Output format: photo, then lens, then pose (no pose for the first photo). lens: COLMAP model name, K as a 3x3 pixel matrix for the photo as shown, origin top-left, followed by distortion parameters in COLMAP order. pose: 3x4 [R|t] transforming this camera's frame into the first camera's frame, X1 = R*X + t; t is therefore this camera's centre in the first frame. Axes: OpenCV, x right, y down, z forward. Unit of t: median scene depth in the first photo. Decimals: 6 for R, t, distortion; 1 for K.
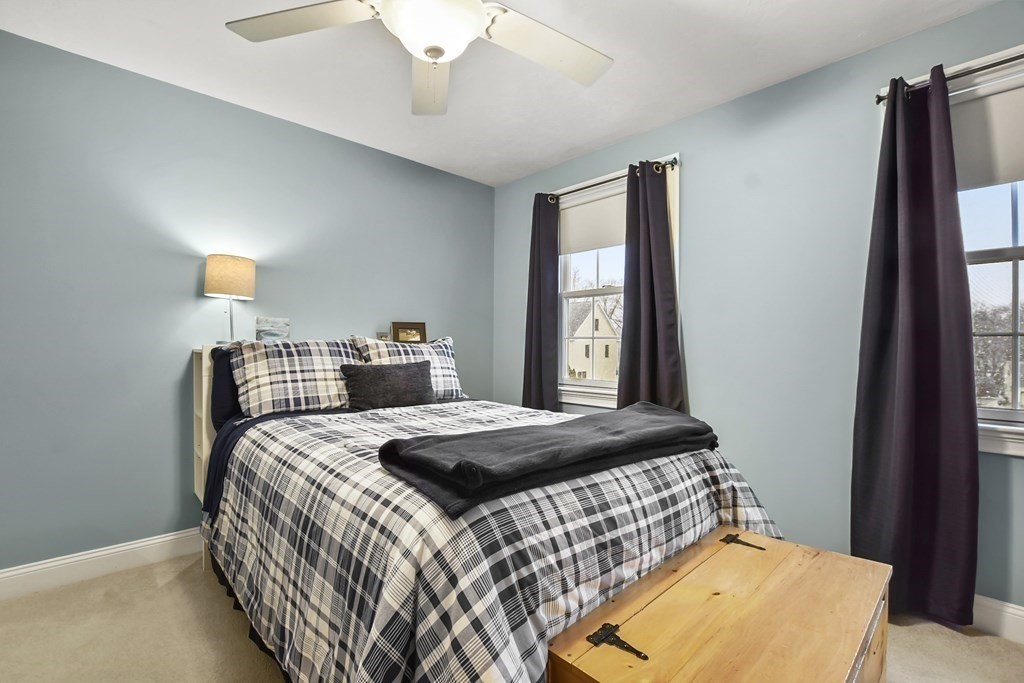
lens RADIAL K [[447.7, 0, 508.3], [0, 447.7, 350.5], [0, 0, 1]] dist [-0.001238, -0.000044]
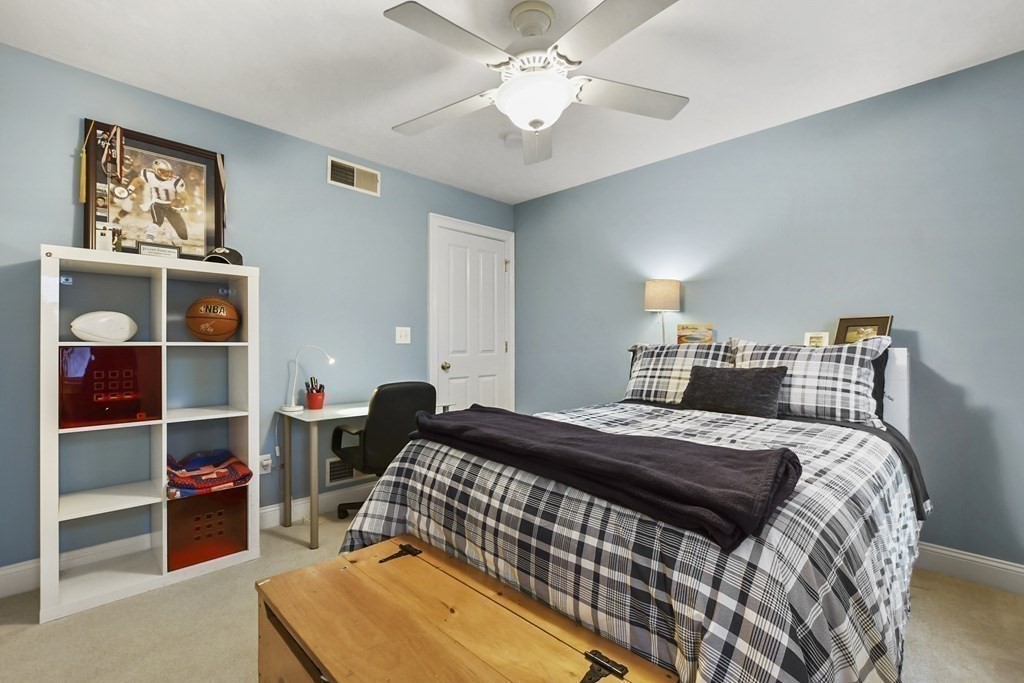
lens RADIAL K [[453.7, 0, 507.1], [0, 453.7, 346.7], [0, 0, 1]] dist [-0.022776, 0.000234]
pose [[0.025647, -0.006447, -0.999650, 0.742527], [-0.017651, 0.999820, -0.006901, 0.001801], [0.999515, 0.017822, 0.025528, 0.571141]]
